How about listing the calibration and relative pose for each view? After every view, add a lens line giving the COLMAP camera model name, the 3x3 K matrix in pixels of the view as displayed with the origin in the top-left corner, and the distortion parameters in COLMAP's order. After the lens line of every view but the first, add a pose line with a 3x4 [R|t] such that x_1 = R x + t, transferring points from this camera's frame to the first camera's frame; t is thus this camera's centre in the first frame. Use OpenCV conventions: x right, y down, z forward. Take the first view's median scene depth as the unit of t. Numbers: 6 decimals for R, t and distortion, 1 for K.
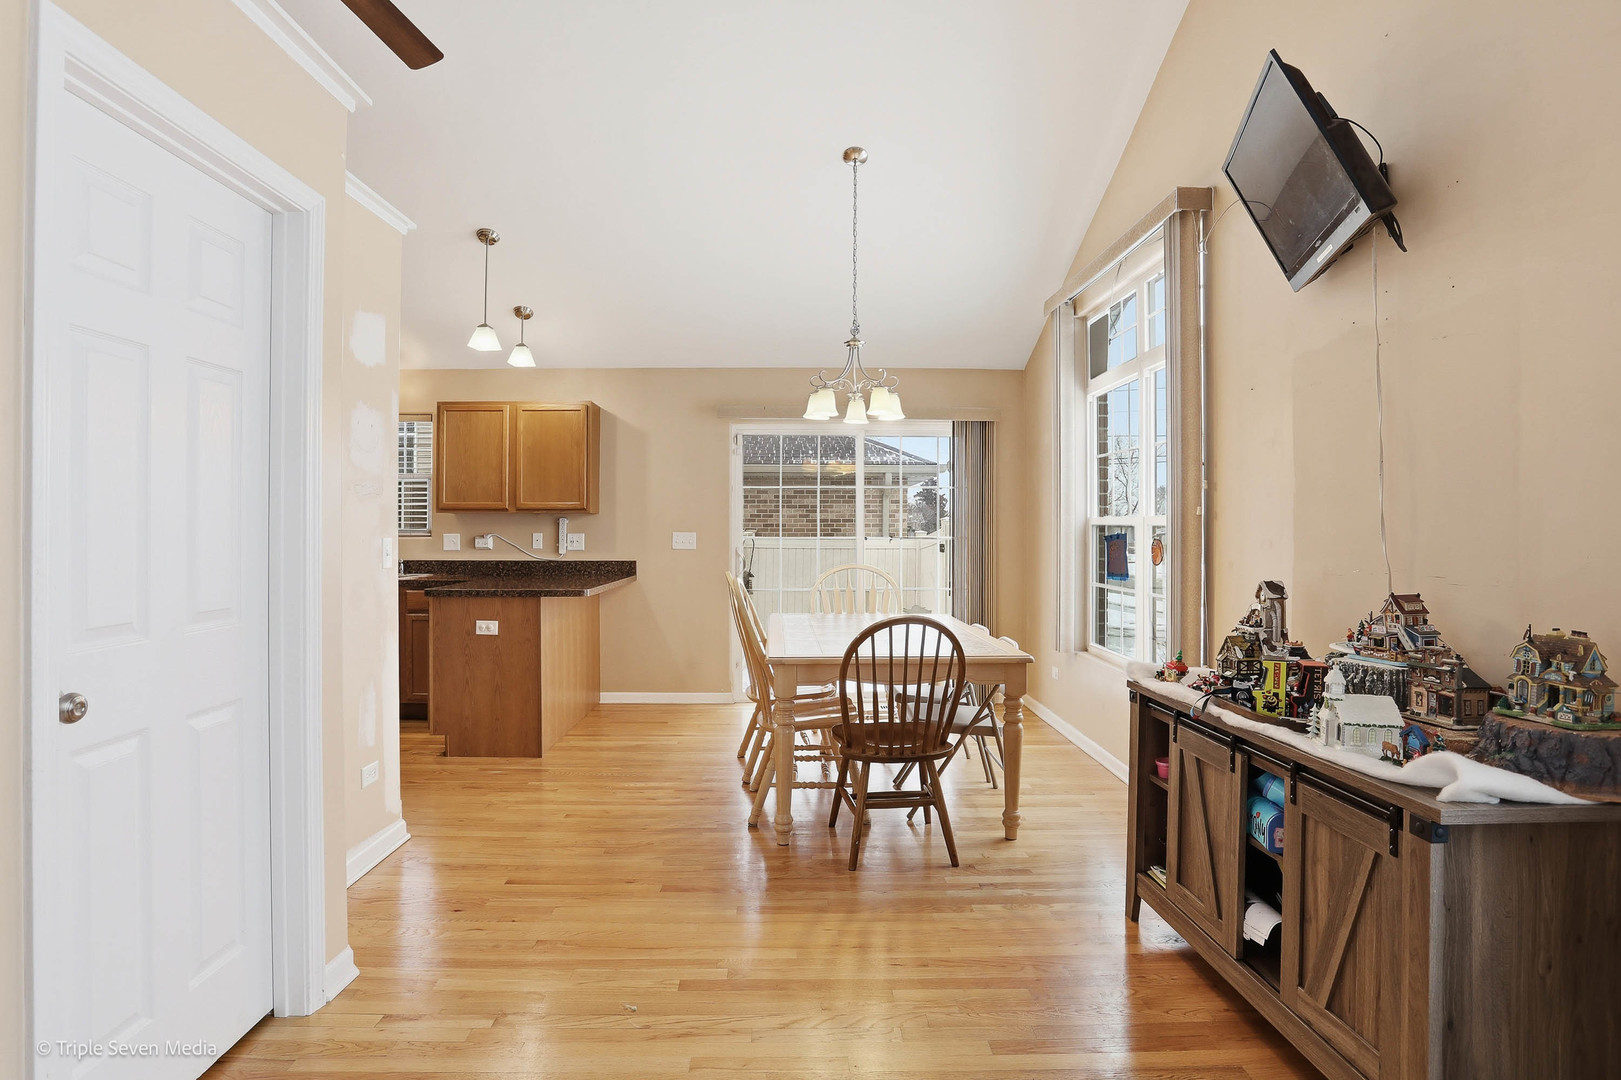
lens RADIAL K [[855.7, 0, 805.5], [0, 855.7, 522.1], [0, 0, 1]] dist [-0.072582, 0.042322]
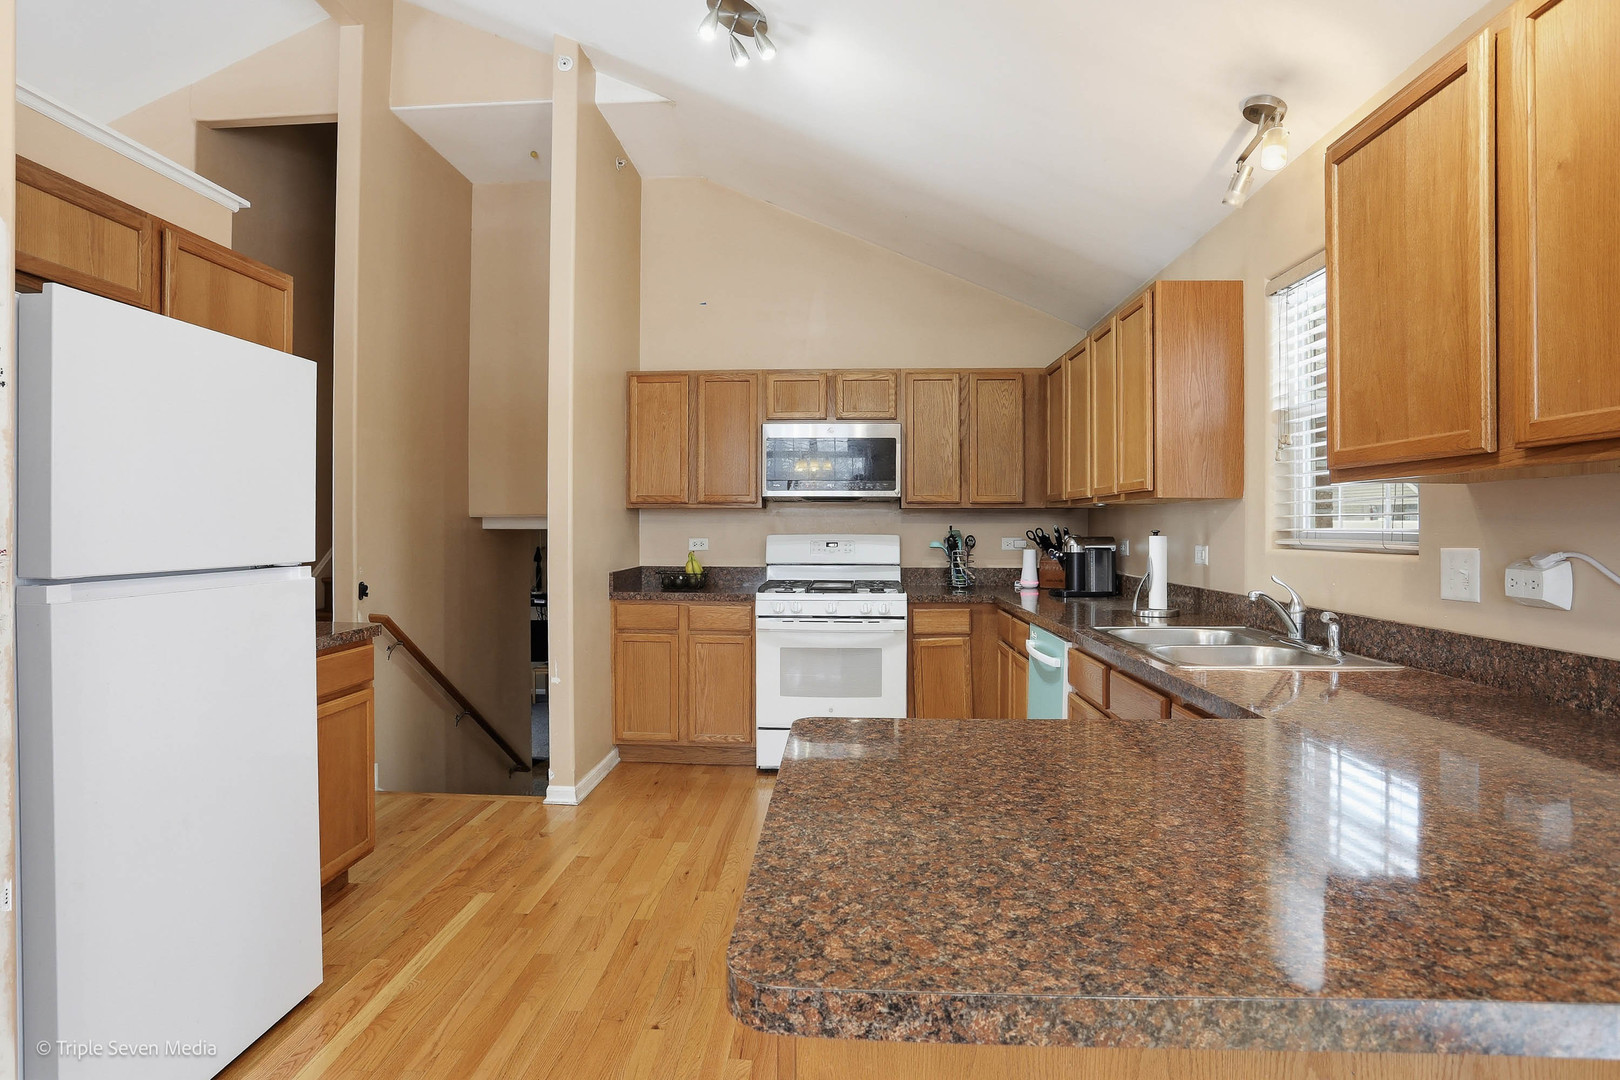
lens RADIAL K [[855.2, 0, 805.0], [0, 855.2, 522.1], [0, 0, 1]] dist [-0.072582, 0.042322]
pose [[-0.060064, -0.006065, -0.998176, -0.125176], [0.008190, 0.999945, -0.006569, 0.005742], [0.998161, -0.008569, -0.060011, 1.020646]]
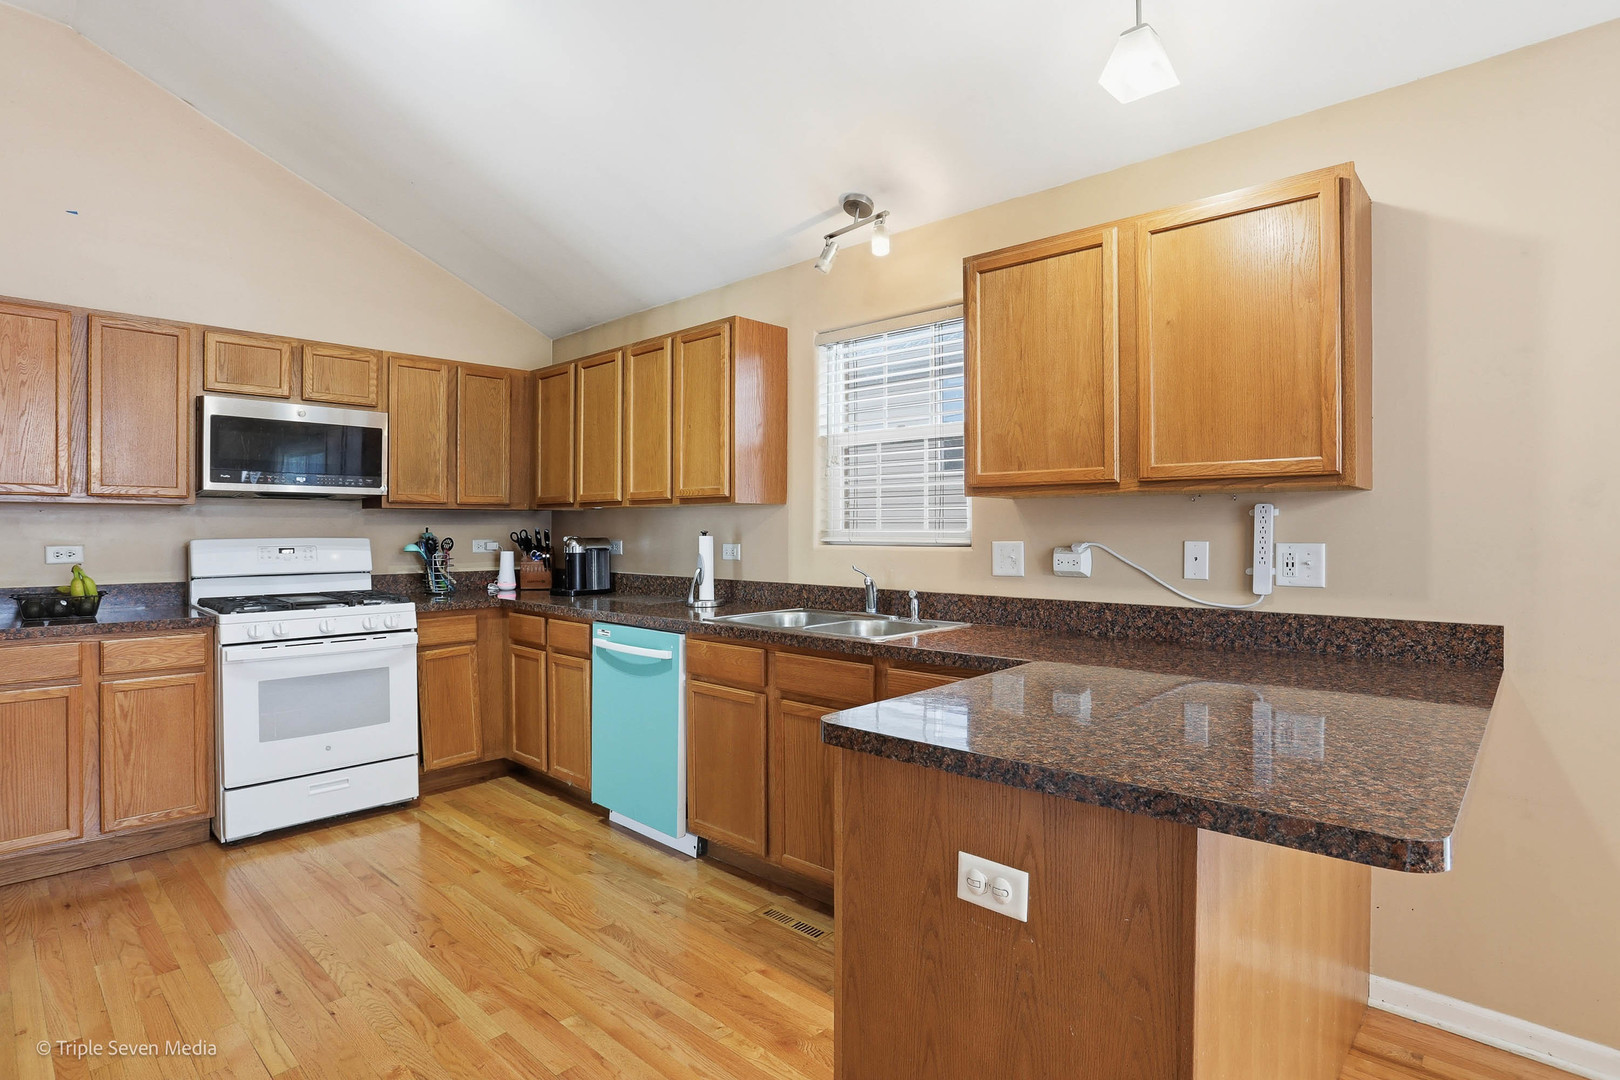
lens RADIAL K [[822.6, 0, 798.3], [0, 822.6, 530.1], [0, 0, 1]] dist [-0.070969, 0.035309]
pose [[0.715297, -0.000031, -0.698821, -0.235723], [0.008433, 0.999928, 0.008588, 0.003270], [0.698770, -0.012036, 0.715245, 0.769243]]
